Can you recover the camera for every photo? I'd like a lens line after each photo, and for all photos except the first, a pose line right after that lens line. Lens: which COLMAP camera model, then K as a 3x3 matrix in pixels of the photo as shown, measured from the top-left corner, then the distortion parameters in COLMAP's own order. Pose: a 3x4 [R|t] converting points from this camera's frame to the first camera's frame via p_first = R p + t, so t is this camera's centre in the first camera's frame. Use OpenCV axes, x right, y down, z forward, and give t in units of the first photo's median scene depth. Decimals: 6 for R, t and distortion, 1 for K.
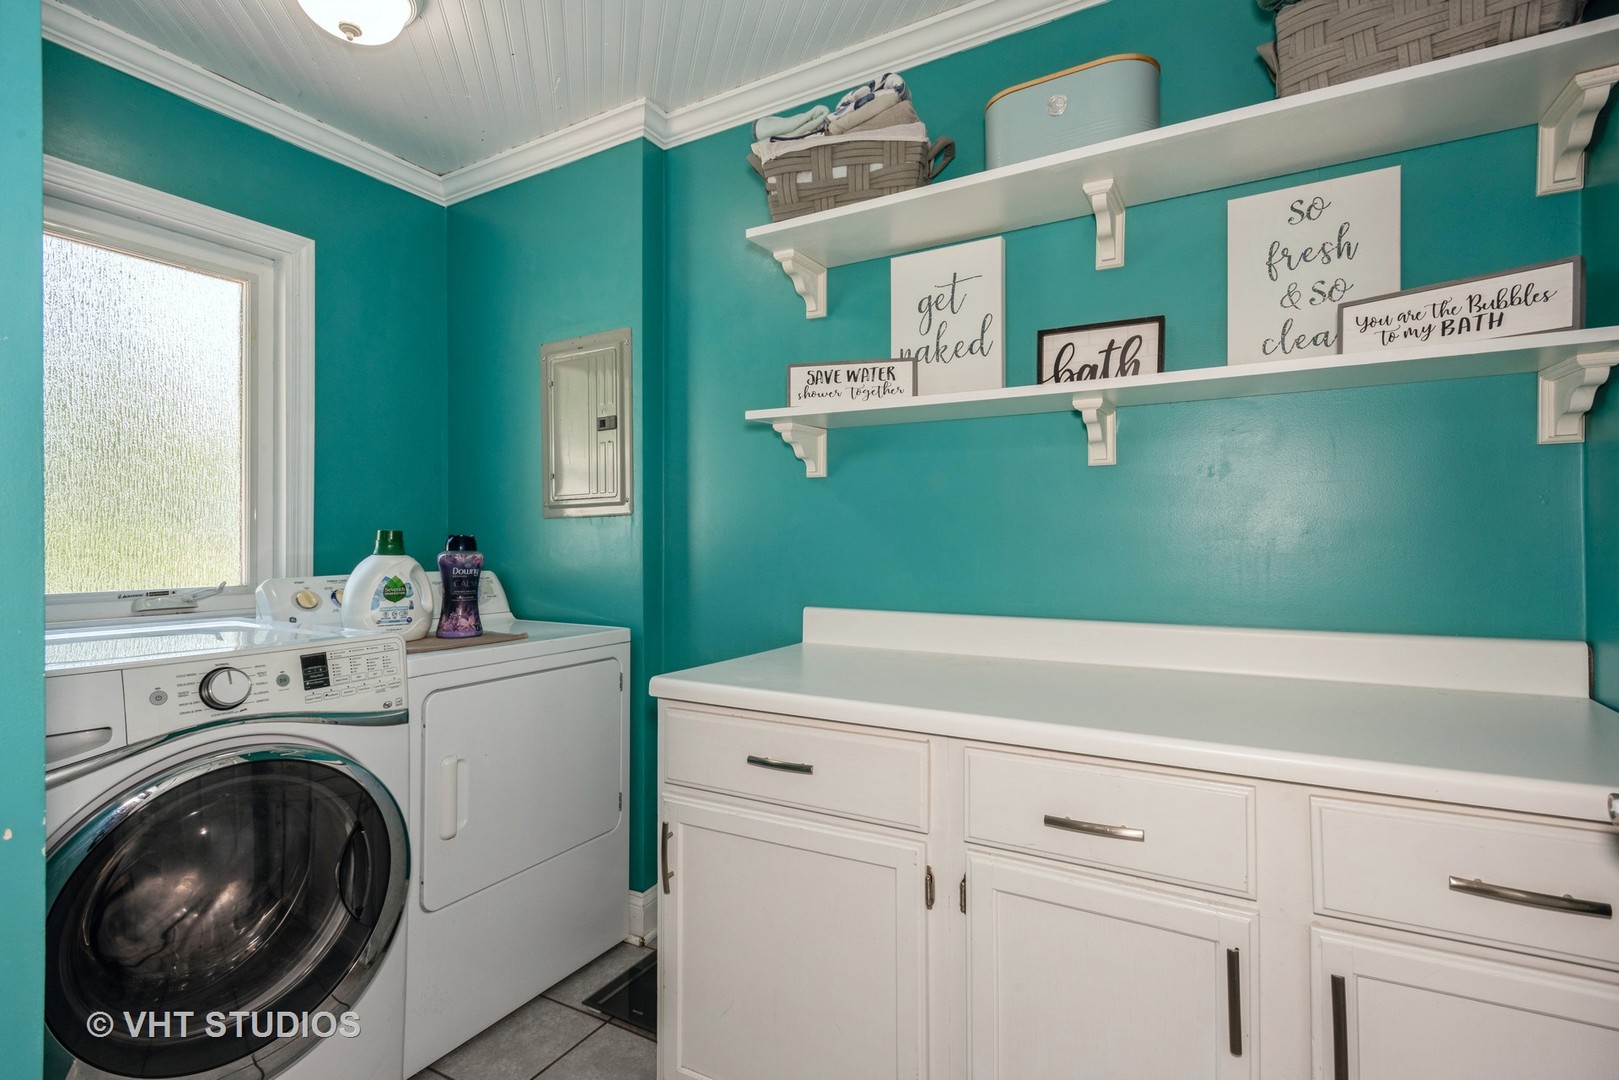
lens RADIAL K [[759.4, 0, 818.1], [0, 759.4, 536.5], [0, 0, 1]] dist [0.014564, -0.001547]
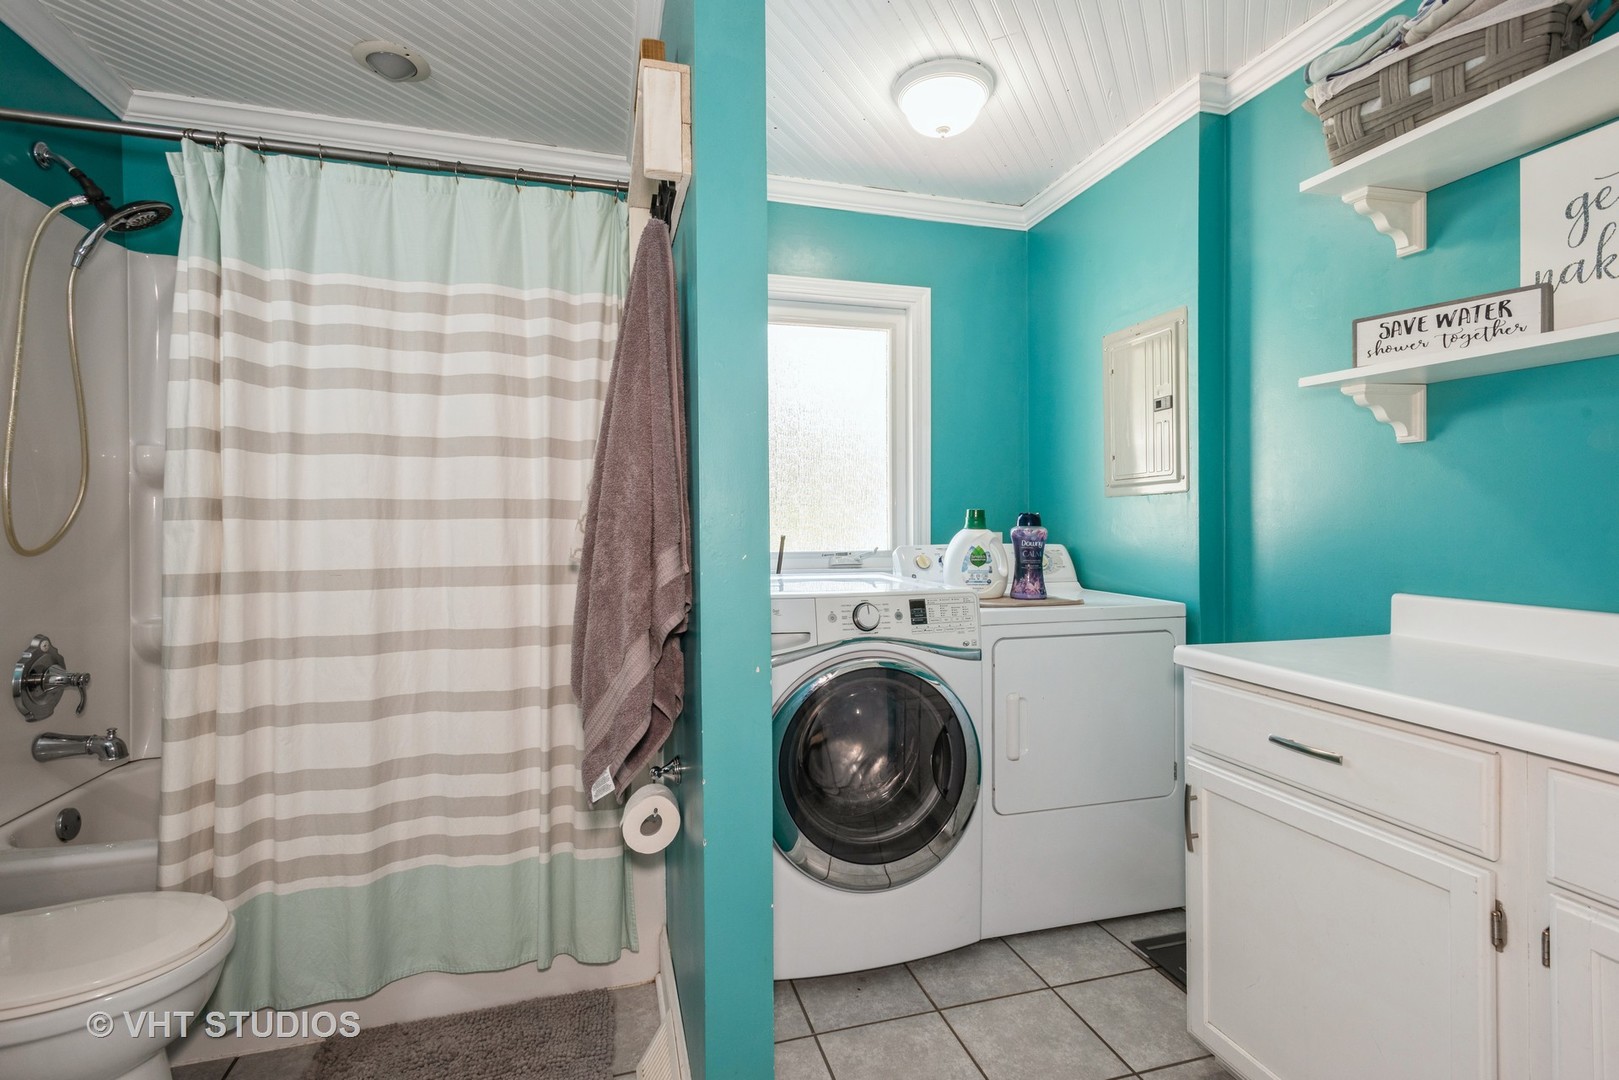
lens RADIAL K [[759.4, 0, 818.1], [0, 759.4, 536.5], [0, 0, 1]] dist [0.014564, -0.001547]
pose [[0.720305, 0.015599, -0.693482, 0.129995], [0.004660, 0.999616, 0.027325, 0.000940], [0.693641, -0.022914, 0.719956, -0.089754]]
